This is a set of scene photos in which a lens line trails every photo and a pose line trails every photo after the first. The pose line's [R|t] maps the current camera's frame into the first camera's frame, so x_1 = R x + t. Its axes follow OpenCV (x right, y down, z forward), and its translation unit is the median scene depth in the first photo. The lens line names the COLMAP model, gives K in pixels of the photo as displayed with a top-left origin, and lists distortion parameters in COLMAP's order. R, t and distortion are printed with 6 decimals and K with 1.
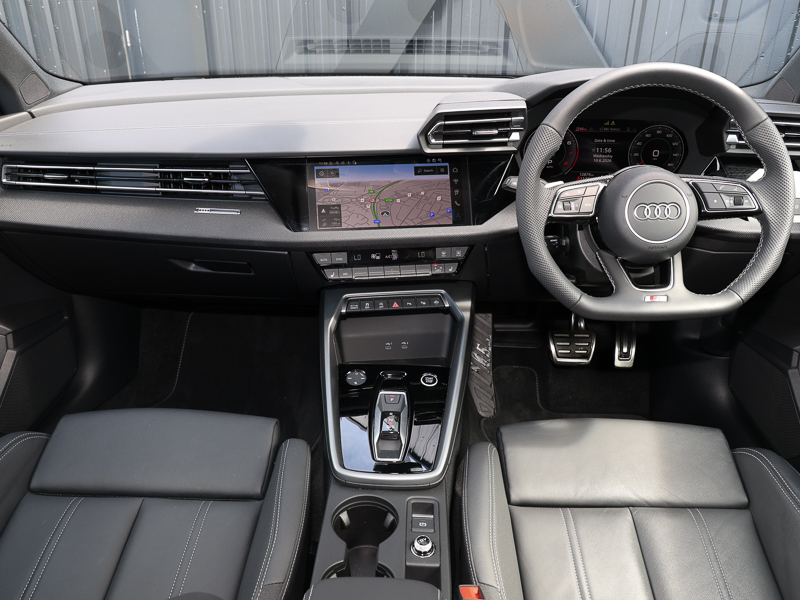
lens RADIAL K [[629.5, 0, 400.0], [0, 629.5, 300.0], [0, 0, 1]] dist [-0.000894, -0.007655]
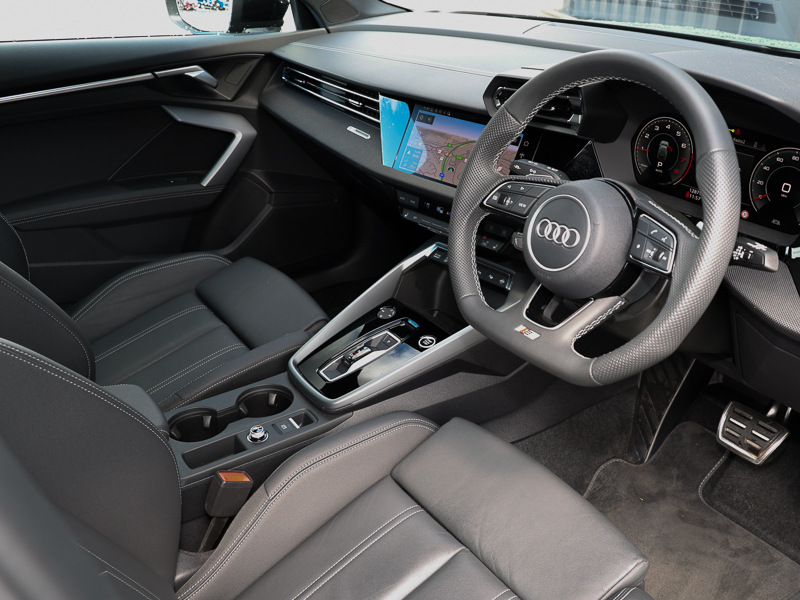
lens RADIAL K [[713.8, 0, 435.1], [0, 713.8, 320.1], [0, 0, 1]] dist [-0.001433, -0.007114]
pose [[0.633046, 0.383932, -0.672197, 0.817534], [-0.332389, 0.919033, 0.211885, -0.150917], [0.699121, 0.089298, 0.709405, 0.205678]]
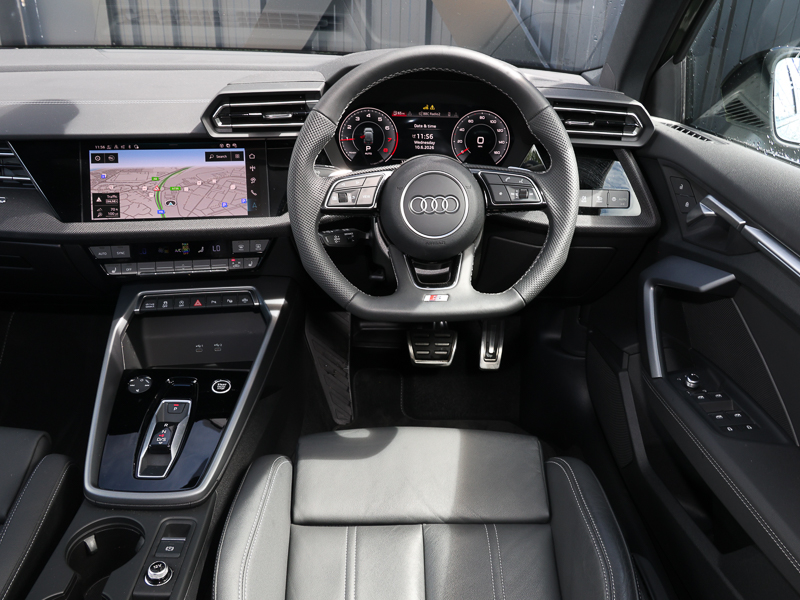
lens RADIAL K [[695.4, 0, 401.5], [0, 695.4, 279.9], [0, 0, 1]] dist [0.008053, -0.009297]
pose [[0.998258, 0.001114, 0.058994, 0.251972], [-0.000073, 0.999844, -0.017649, -0.009103], [-0.059004, 0.017614, 0.998102, -0.019206]]
